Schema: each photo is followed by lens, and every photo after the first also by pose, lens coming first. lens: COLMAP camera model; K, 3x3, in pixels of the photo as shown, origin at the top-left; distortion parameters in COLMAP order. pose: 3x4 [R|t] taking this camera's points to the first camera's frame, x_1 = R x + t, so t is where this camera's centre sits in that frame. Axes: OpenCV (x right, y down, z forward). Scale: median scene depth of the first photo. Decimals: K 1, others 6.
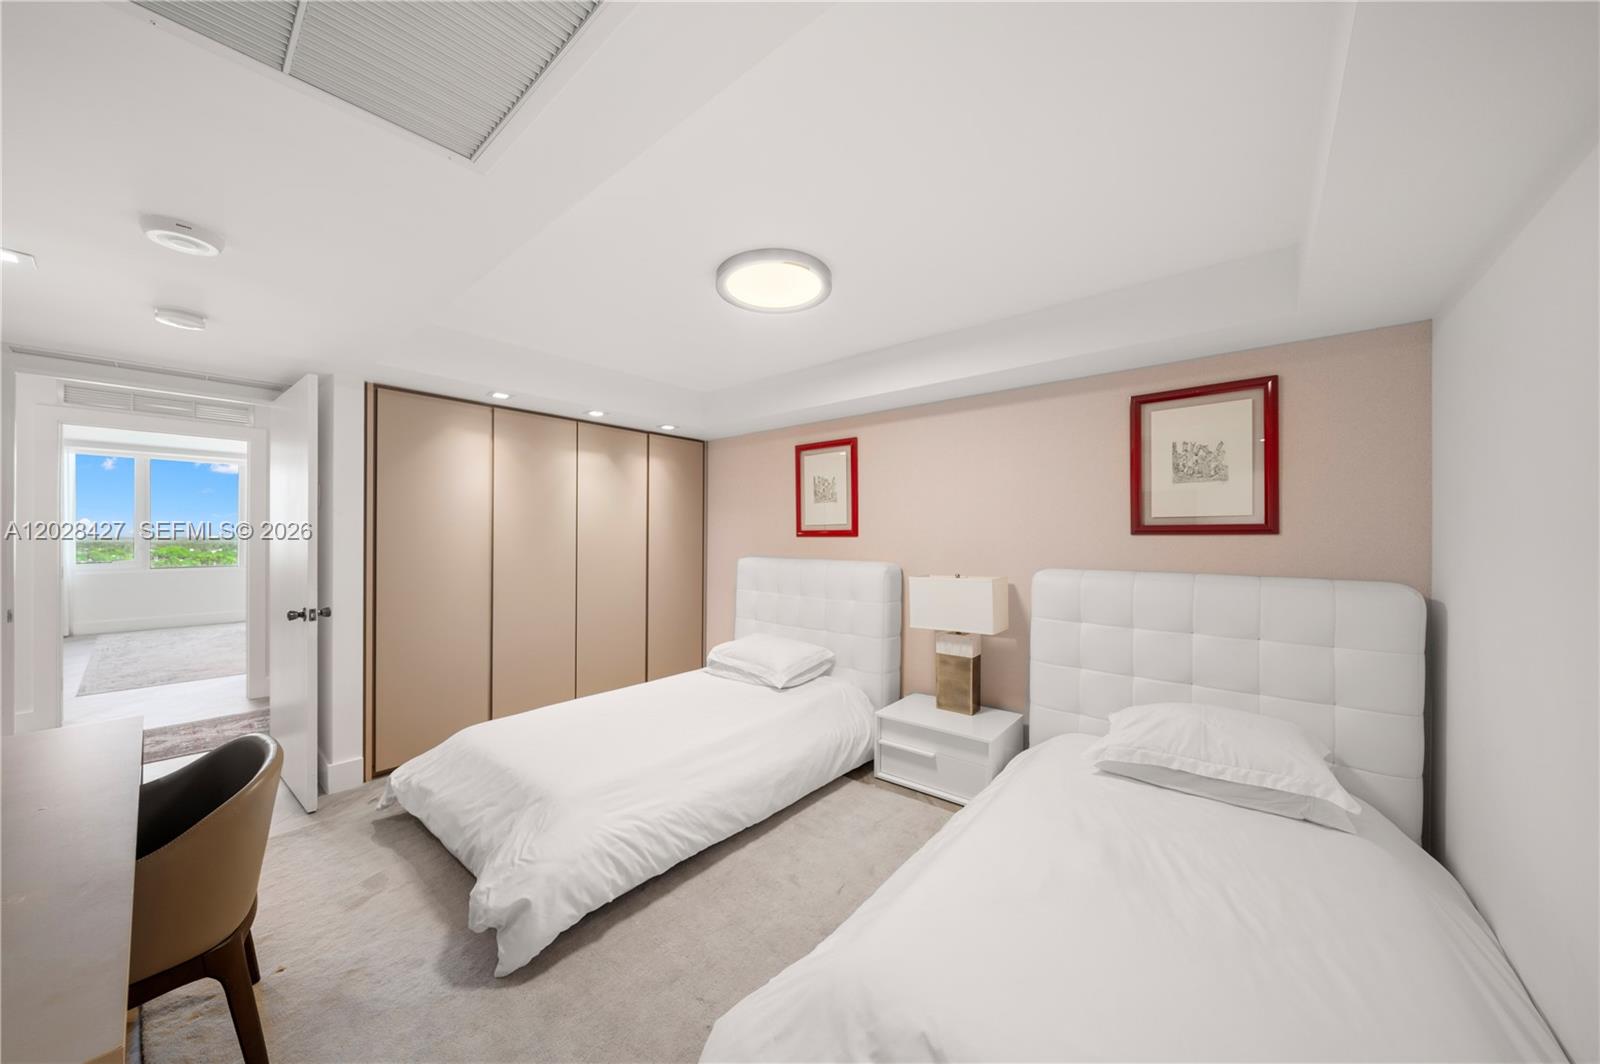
lens RADIAL K [[556.1, 0, 787.3], [0, 556.1, 532.0], [0, 0, 1]] dist [-0.001343, -0.000189]
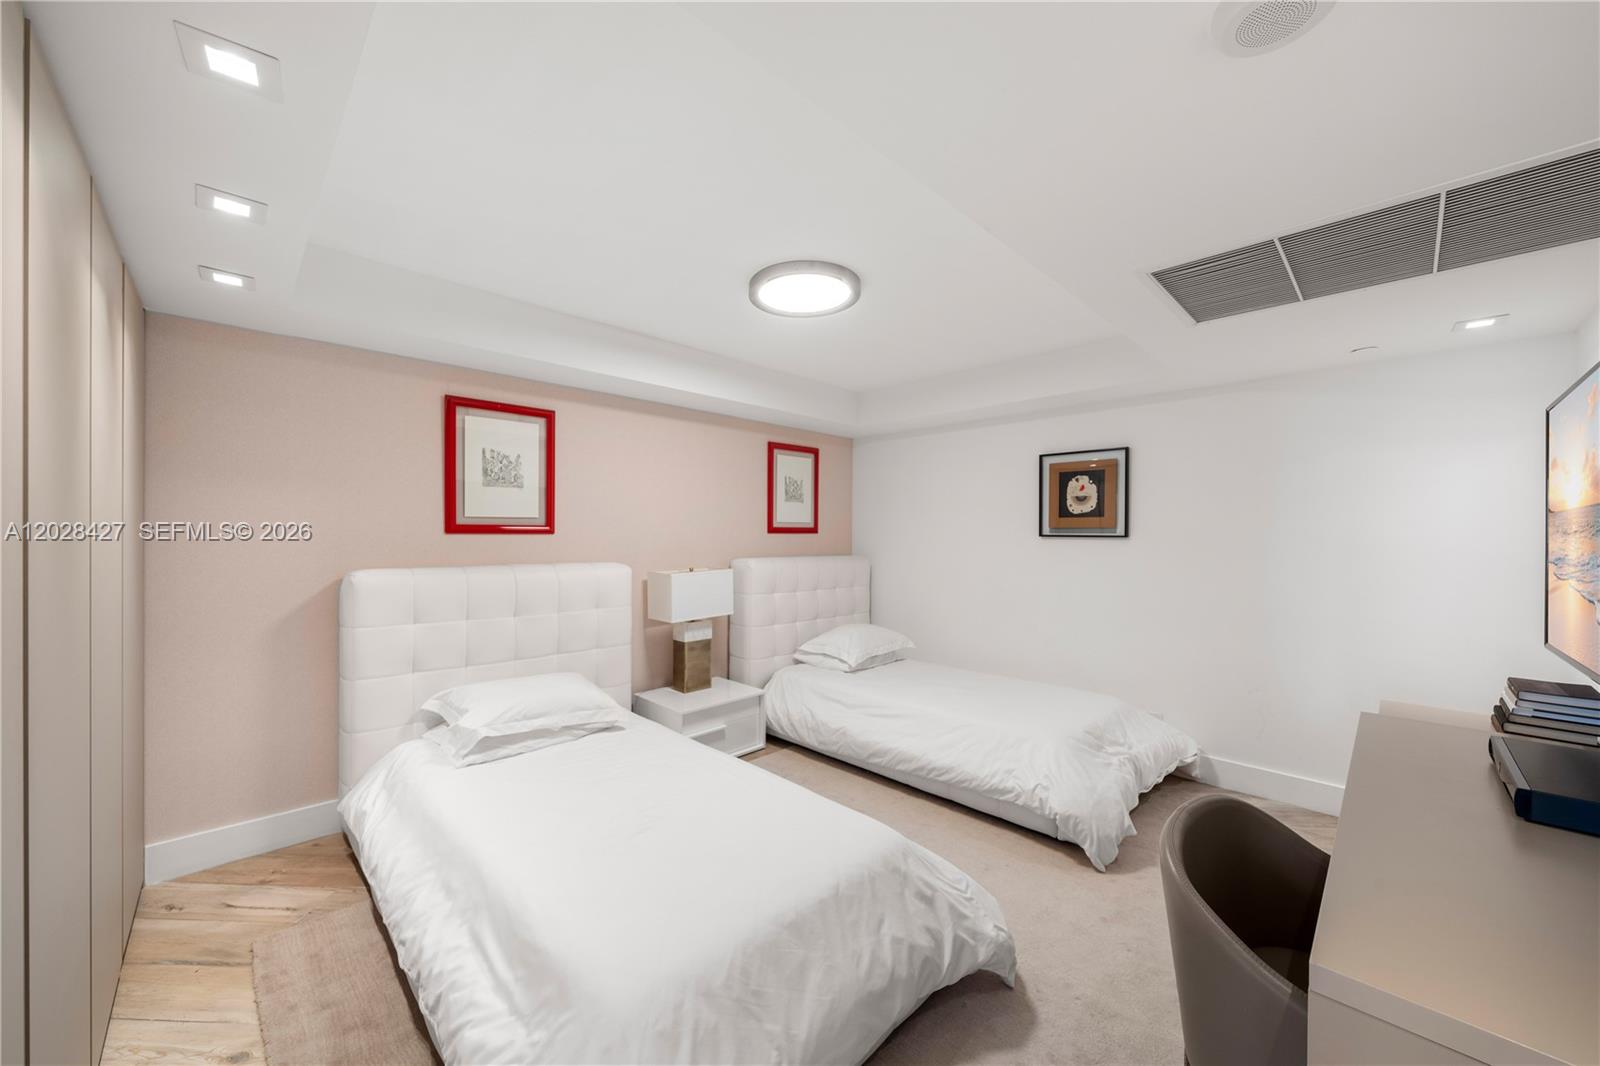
lens RADIAL K [[583.6, 0, 788.7], [0, 583.6, 538.3], [0, 0, 1]] dist [-0.001466, 0.000418]
pose [[0.092801, -0.002271, 0.995682, -0.694214], [-0.006954, 0.999972, 0.002929, 0.009869], [-0.995660, -0.007195, 0.092783, 0.581454]]
